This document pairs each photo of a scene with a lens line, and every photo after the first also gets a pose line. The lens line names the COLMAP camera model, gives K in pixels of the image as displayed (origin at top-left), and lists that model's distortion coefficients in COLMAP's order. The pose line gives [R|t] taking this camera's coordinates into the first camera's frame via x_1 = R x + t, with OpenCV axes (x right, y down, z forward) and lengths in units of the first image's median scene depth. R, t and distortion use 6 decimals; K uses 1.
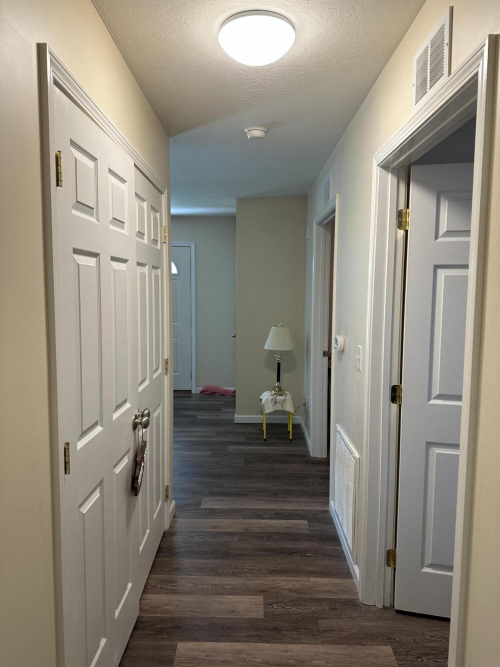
lens RADIAL K [[469.3, 0, 246.6], [0, 469.3, 331.9], [0, 0, 1]] dist [0.045357, -0.038831]
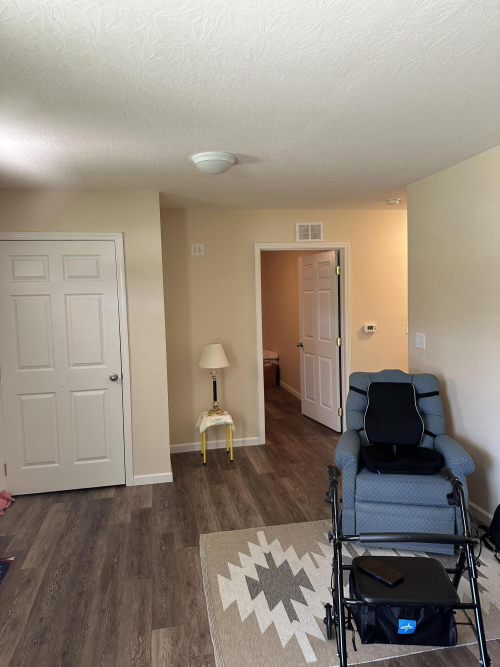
lens RADIAL K [[469.3, 0, 249.9], [0, 469.3, 333.8], [0, 0, 1]] dist [0.045357, -0.038831]
pose [[-0.244236, -0.078276, 0.966552, -1.491332], [0.117209, 0.987046, 0.109553, -0.218592], [-0.962606, 0.140046, -0.231897, 1.949065]]
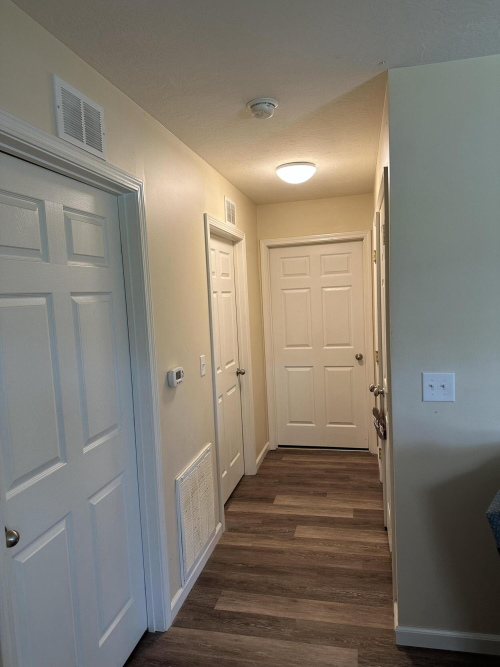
lens RADIAL K [[469.3, 0, 249.2], [0, 469.3, 332.3], [0, 0, 1]] dist [0.045357, -0.038831]
pose [[-0.974703, 0.032615, 0.221111, -0.130310], [0.071555, 0.982761, 0.170469, -0.199042], [-0.211739, 0.181978, -0.960235, 1.853952]]
